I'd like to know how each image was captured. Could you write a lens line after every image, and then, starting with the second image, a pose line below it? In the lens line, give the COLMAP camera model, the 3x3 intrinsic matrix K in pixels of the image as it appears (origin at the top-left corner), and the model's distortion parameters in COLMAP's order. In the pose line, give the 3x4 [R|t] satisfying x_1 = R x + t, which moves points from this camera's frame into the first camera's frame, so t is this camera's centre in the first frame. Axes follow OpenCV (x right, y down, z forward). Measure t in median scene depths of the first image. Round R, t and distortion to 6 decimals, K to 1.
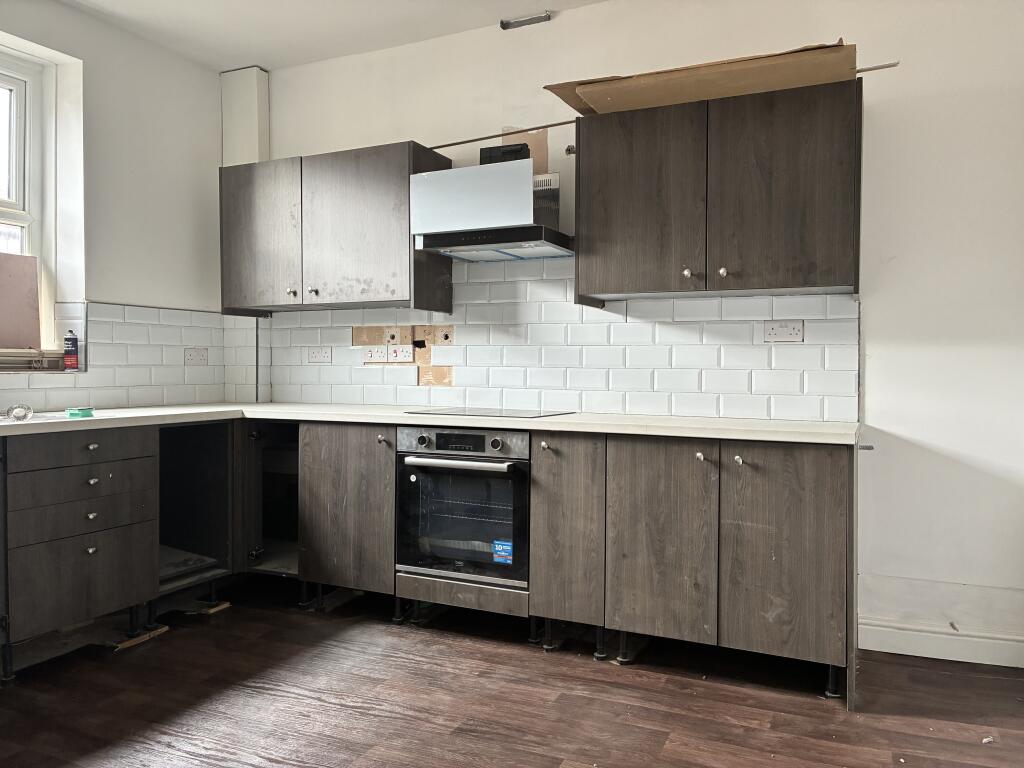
lens RADIAL K [[778.1, 0, 512.6], [0, 778.1, 387.2], [0, 0, 1]] dist [0.000525, -0.002021]
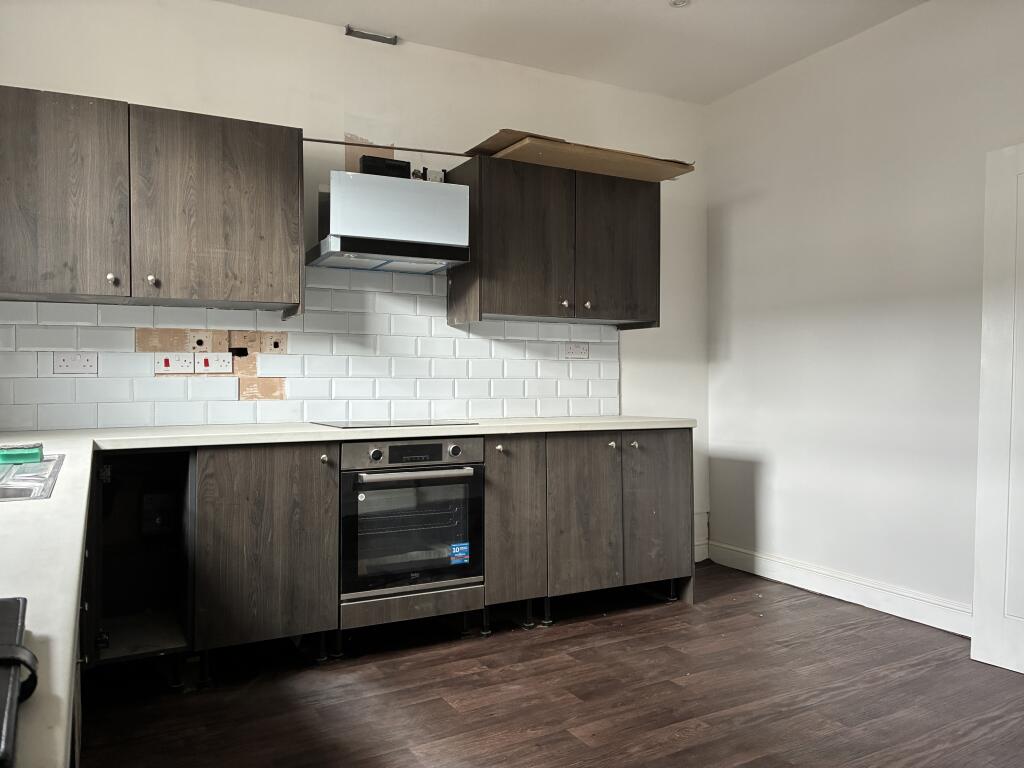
lens RADIAL K [[782.9, 0, 512.0], [0, 782.9, 384.0], [0, 0, 1]] dist [0.003142, -0.000503]
pose [[0.591744, -0.009881, 0.806066, -0.811827], [0.025808, 0.999645, -0.006693, -0.008106], [-0.805713, 0.024764, 0.591788, 0.306130]]
